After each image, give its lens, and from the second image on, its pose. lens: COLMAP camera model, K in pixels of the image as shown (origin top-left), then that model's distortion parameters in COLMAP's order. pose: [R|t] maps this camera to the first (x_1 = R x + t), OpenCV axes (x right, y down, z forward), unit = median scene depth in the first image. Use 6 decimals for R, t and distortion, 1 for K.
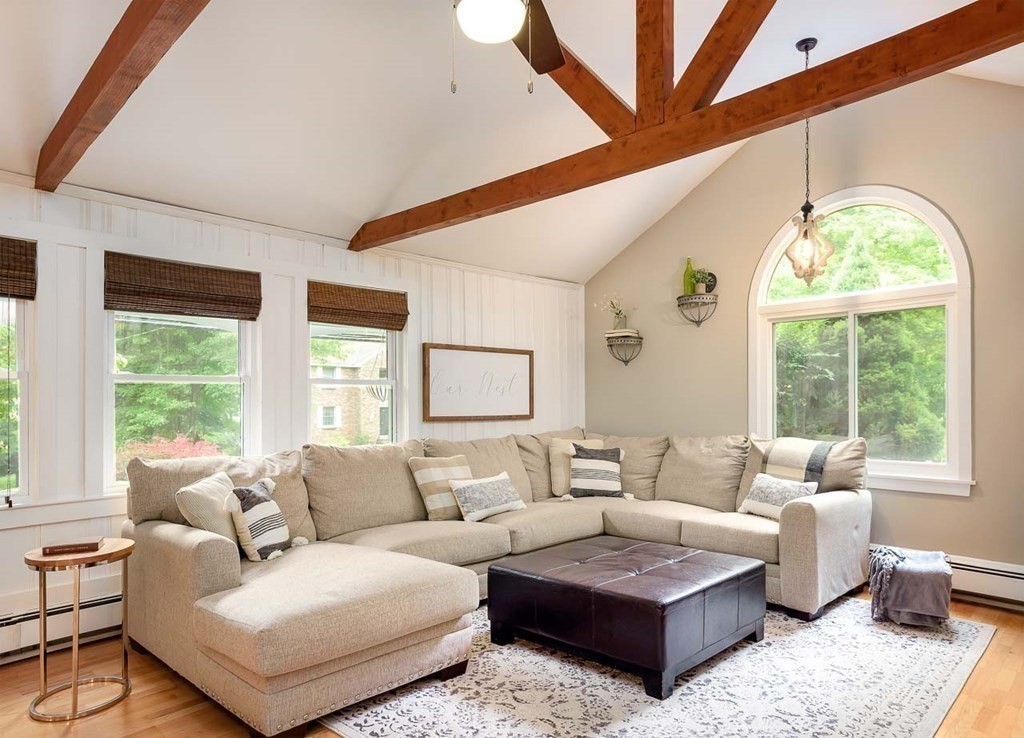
lens RADIAL K [[645.1, 0, 511.1], [0, 645.1, 402.4], [0, 0, 1]] dist [-0.002192, -0.000229]
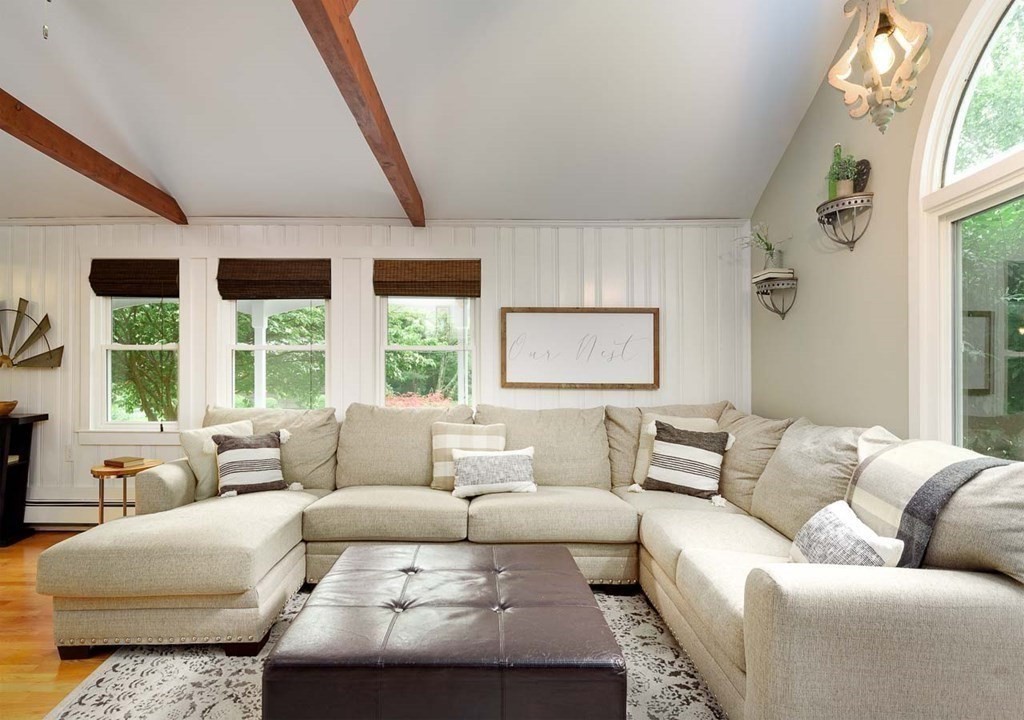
lens RADIAL K [[529.9, 0, 513.6], [0, 529.9, 367.3], [0, 0, 1]] dist [0.004776, 0.001149]
pose [[0.717710, 0.006147, -0.696315, 0.474204], [-0.009193, 0.999958, -0.000648, -0.000401], [0.696282, 0.006866, 0.717736, 0.459275]]
